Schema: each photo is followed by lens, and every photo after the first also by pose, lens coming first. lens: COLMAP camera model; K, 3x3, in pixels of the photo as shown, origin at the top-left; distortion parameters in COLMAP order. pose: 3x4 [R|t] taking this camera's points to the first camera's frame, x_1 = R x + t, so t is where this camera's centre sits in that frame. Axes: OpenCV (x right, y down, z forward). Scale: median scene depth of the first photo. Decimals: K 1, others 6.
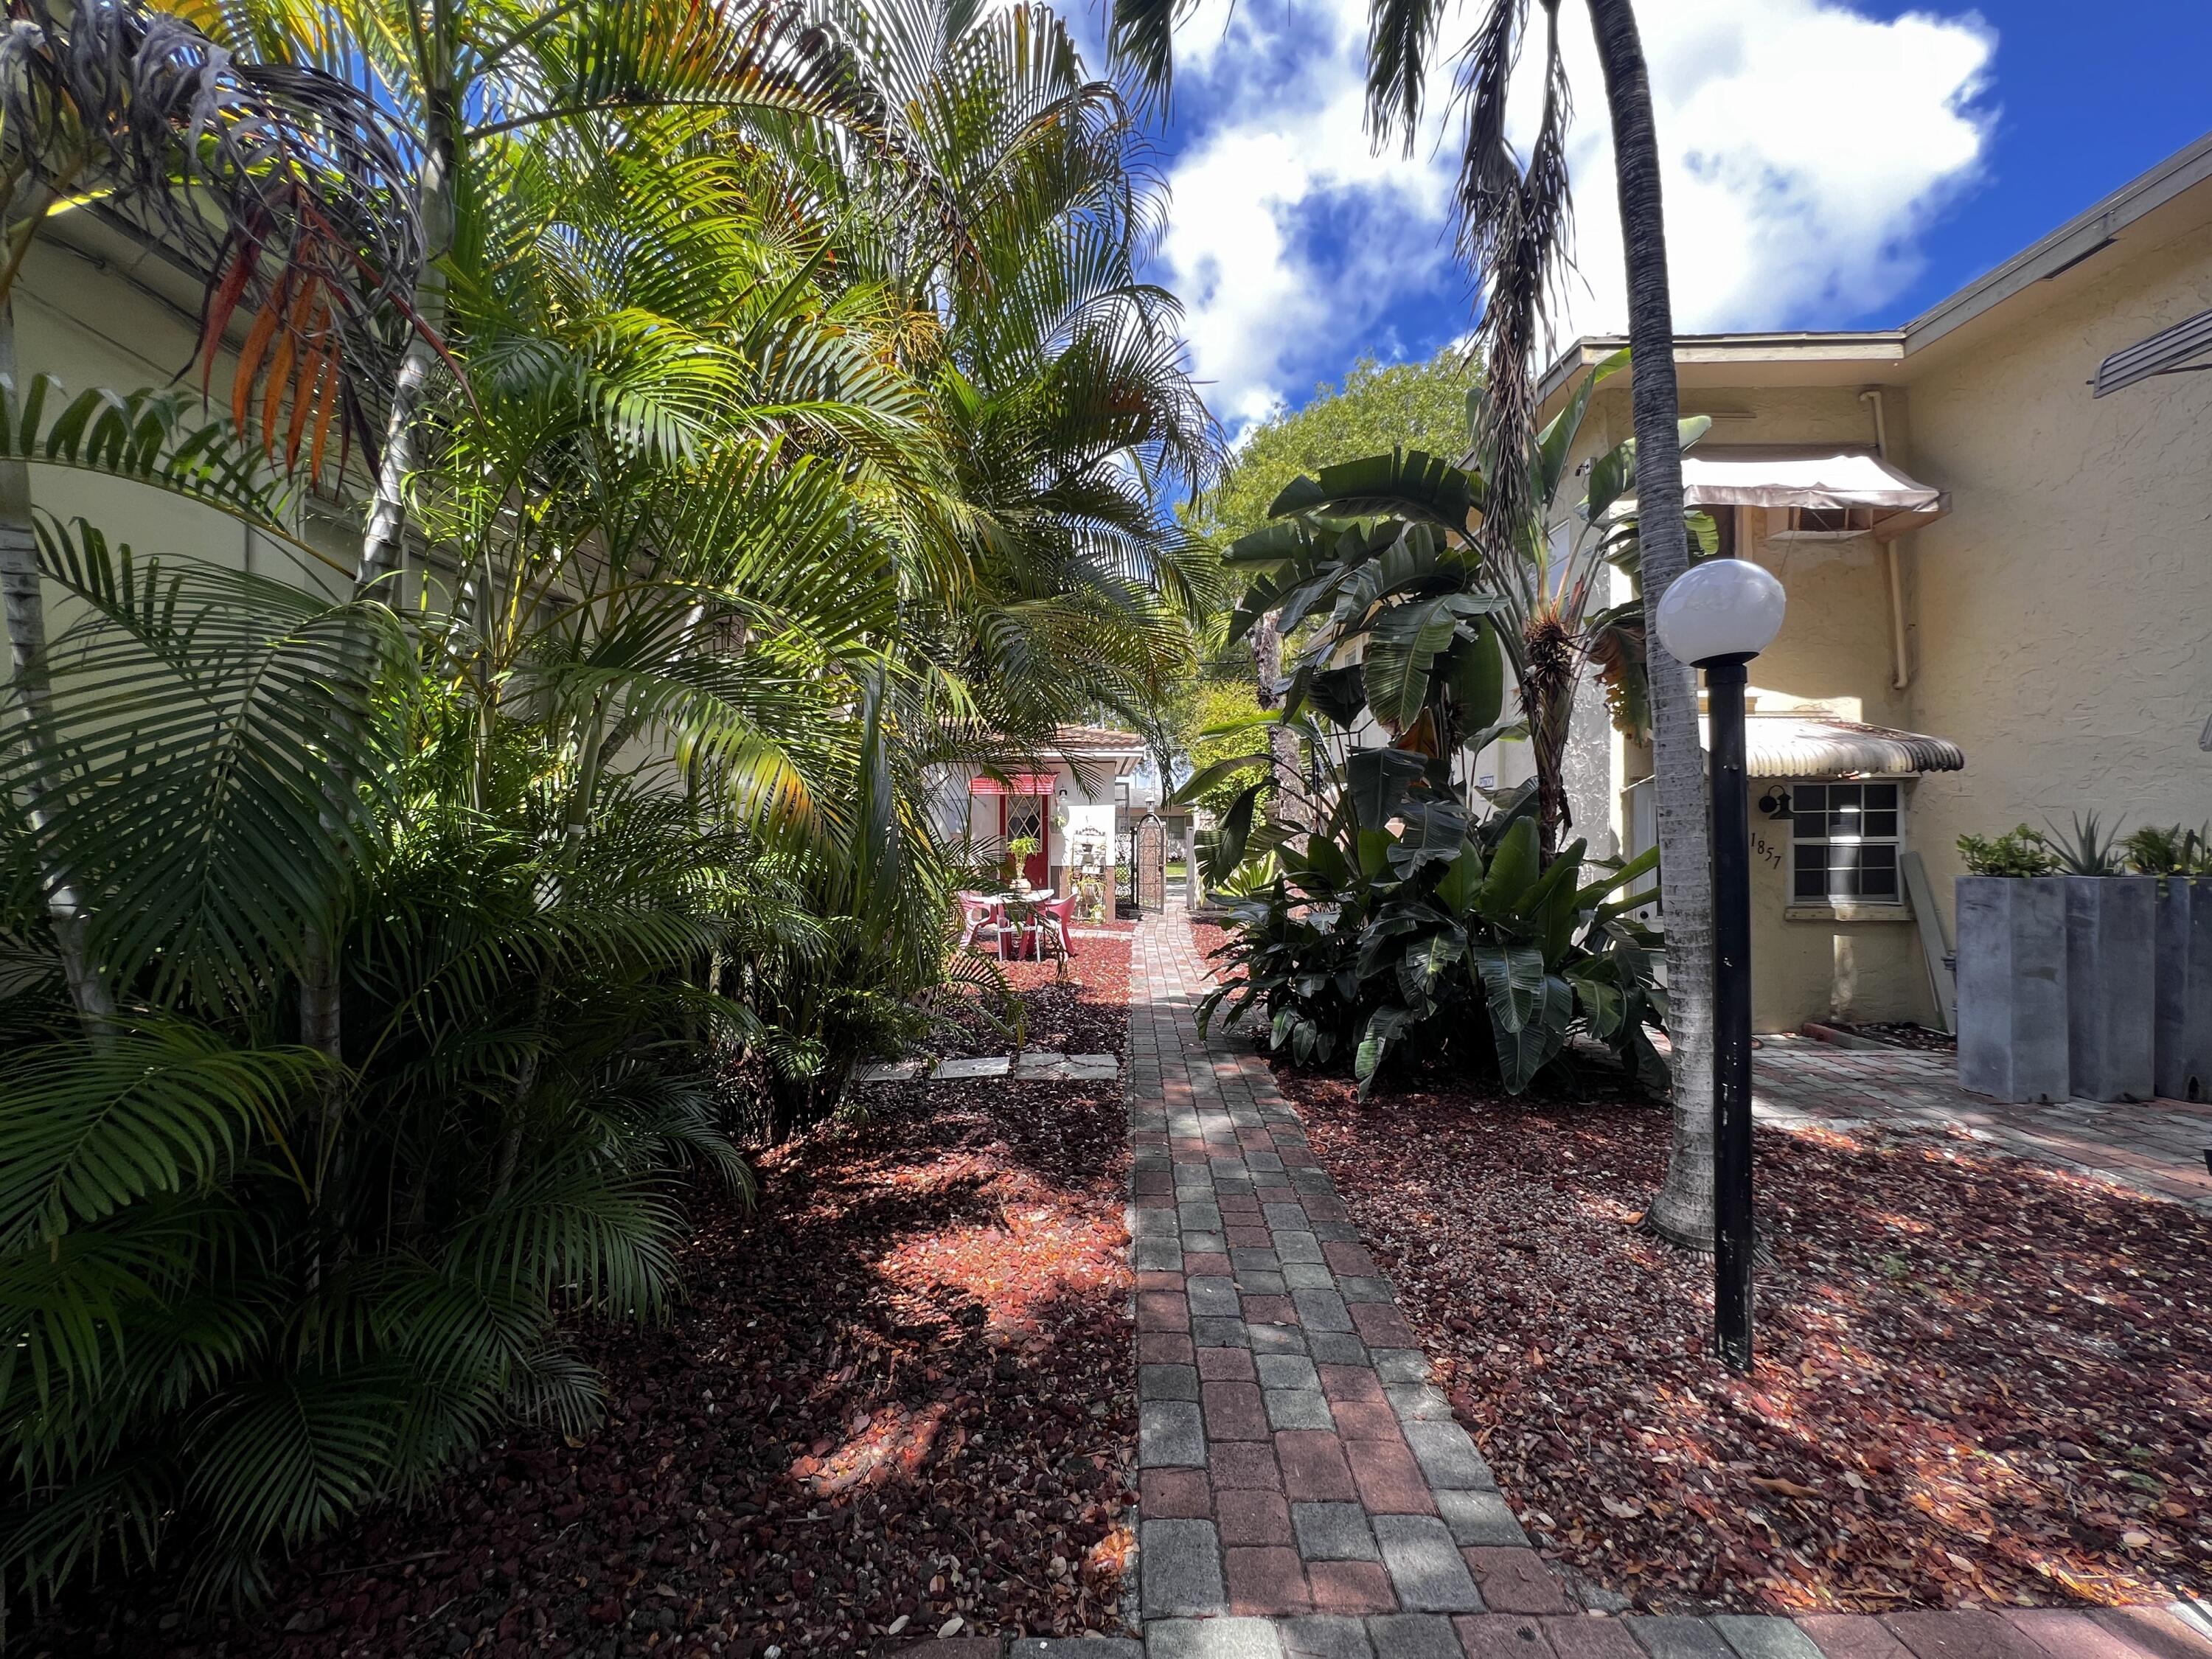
lens RADIAL K [[900.5, 0, 1113.9], [0, 900.5, 835.5], [0, 0, 1]] dist [0.001680, 0.000232]
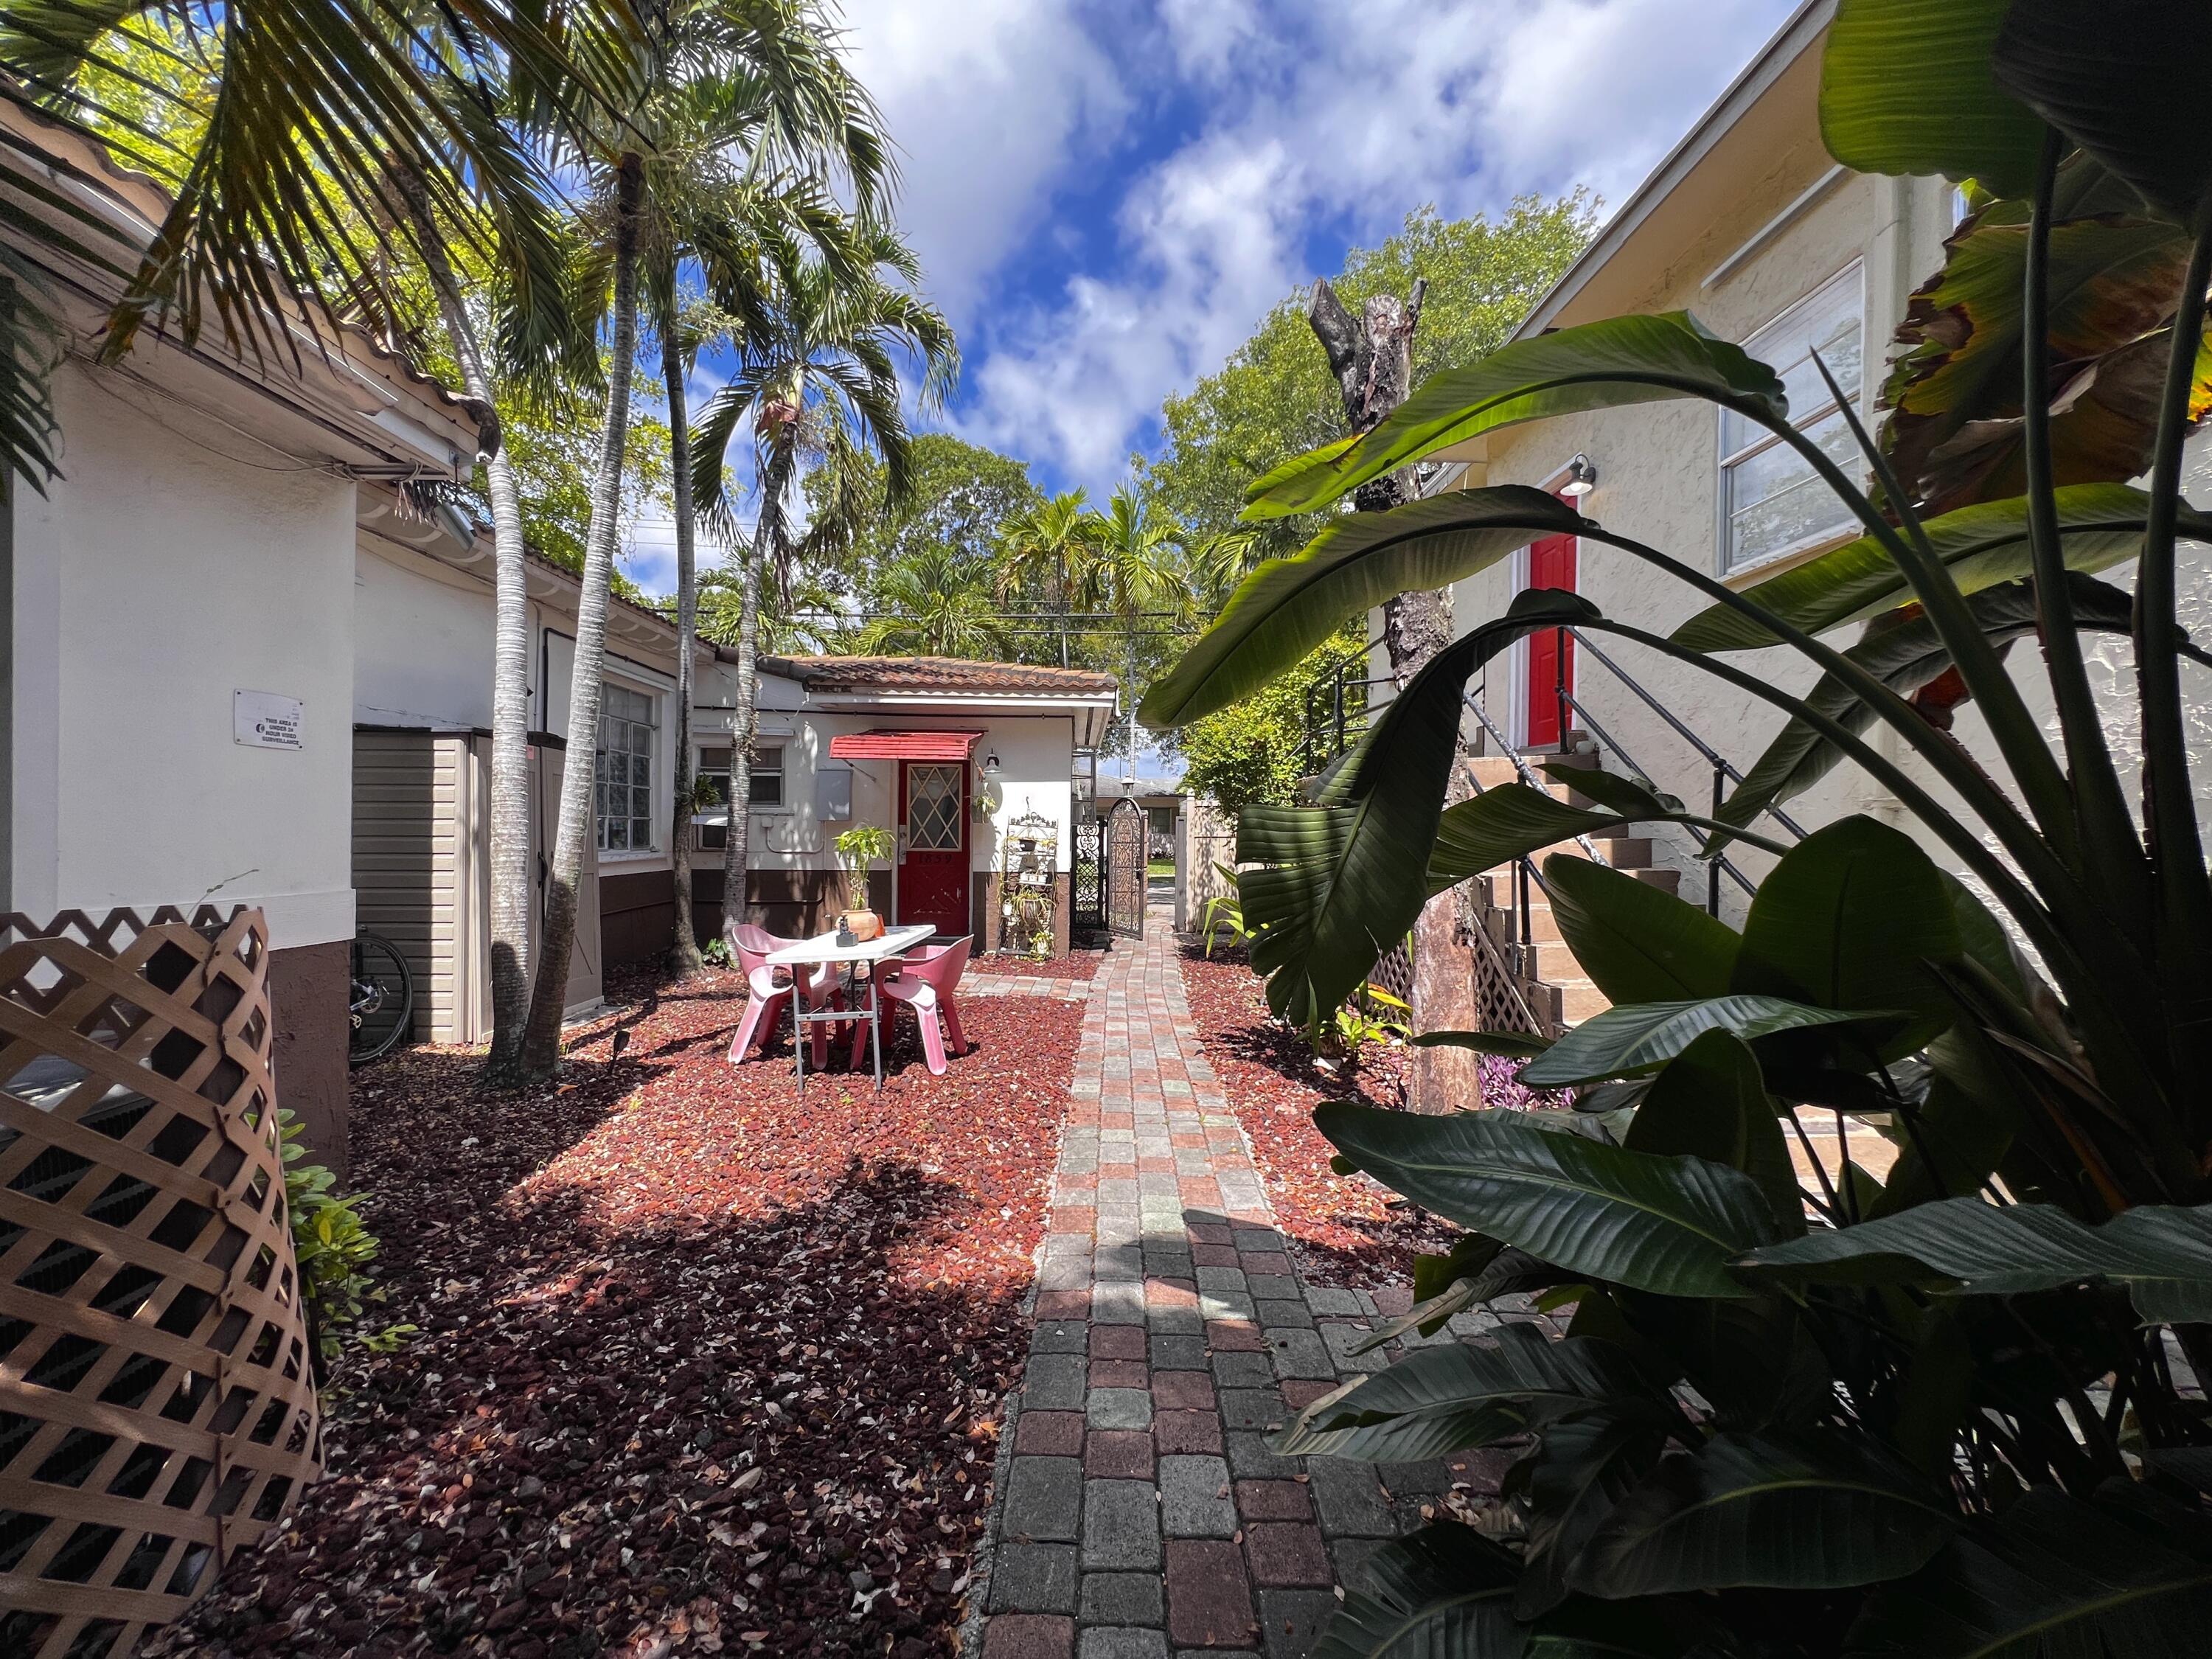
lens RADIAL K [[894.1, 0, 1107.4], [0, 894.1, 835.6], [0, 0, 1]] dist [-0.000362, 0.000395]
pose [[0.999862, 0.013077, 0.010291, 0.063906], [-0.013160, 0.999881, 0.008095, 0.001433], [-0.010184, -0.008230, 0.999914, 0.990663]]
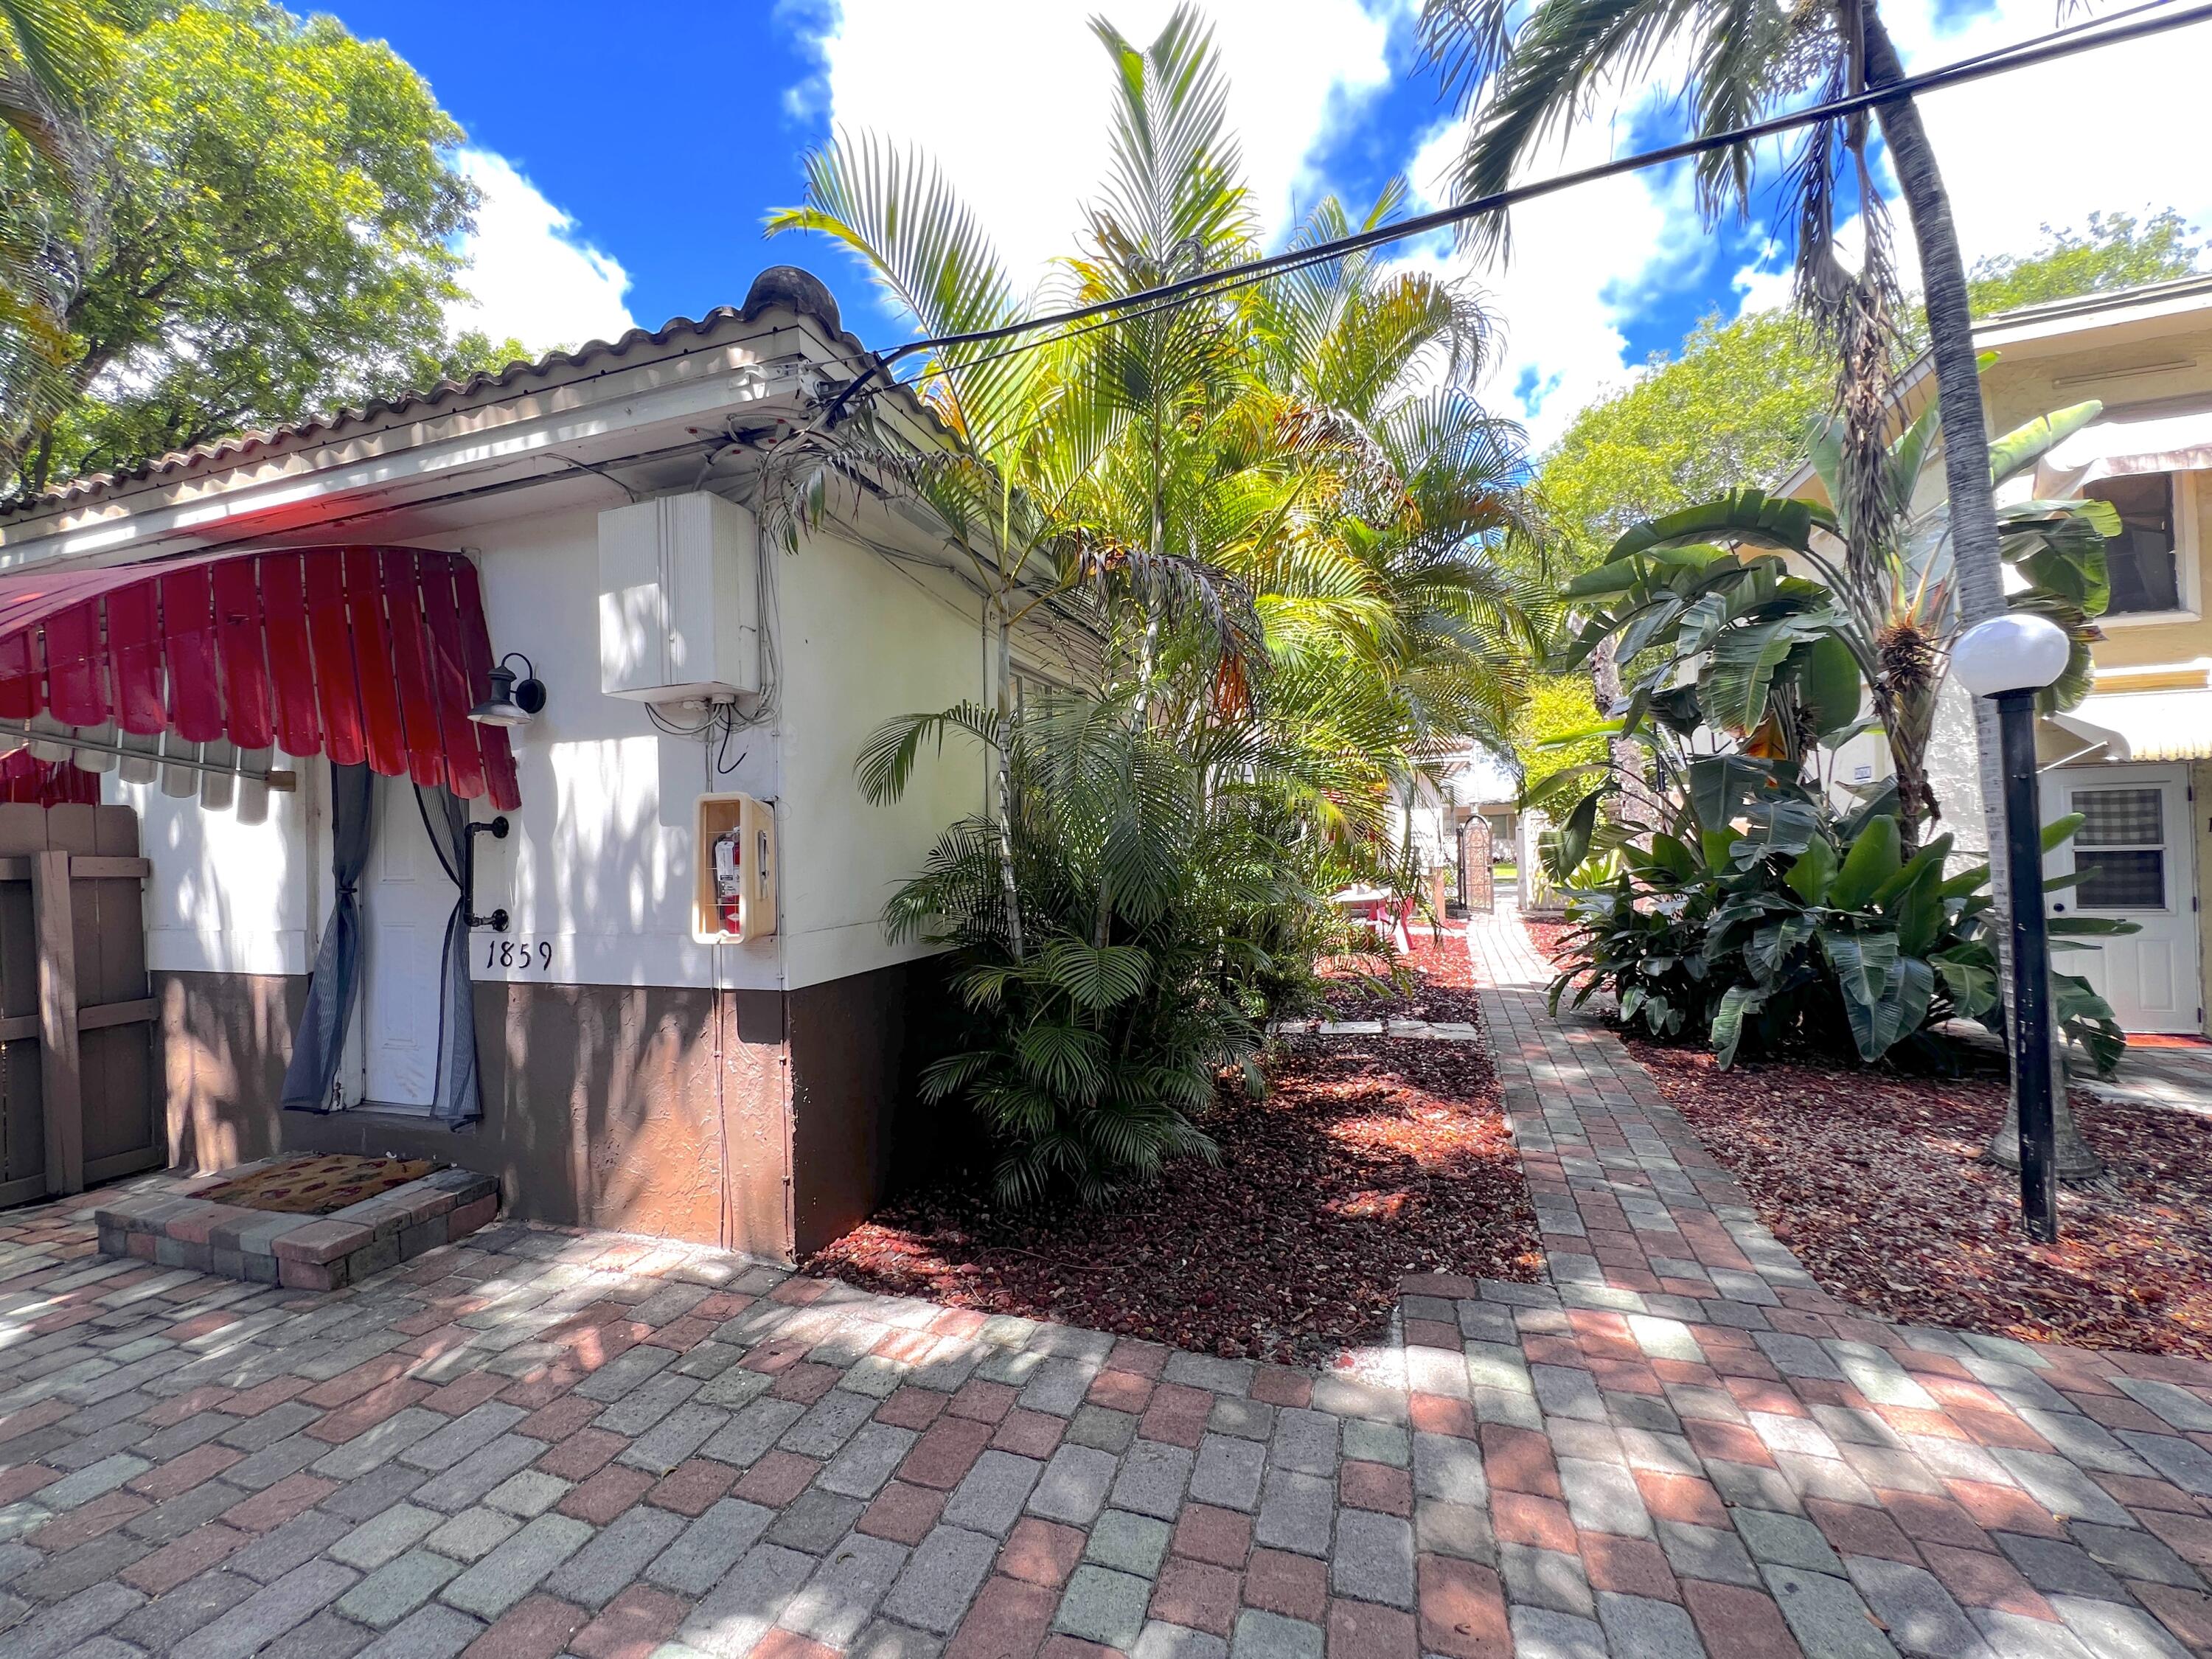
lens RADIAL K [[893.5, 0, 1107.9], [0, 893.5, 835.7], [0, 0, 1]] dist [-0.003069, 0.000527]
pose [[0.942770, -0.028086, -0.332258, -0.061566], [0.026021, 0.999605, -0.010663, -0.005035], [0.332426, 0.001407, 0.943128, -0.312800]]
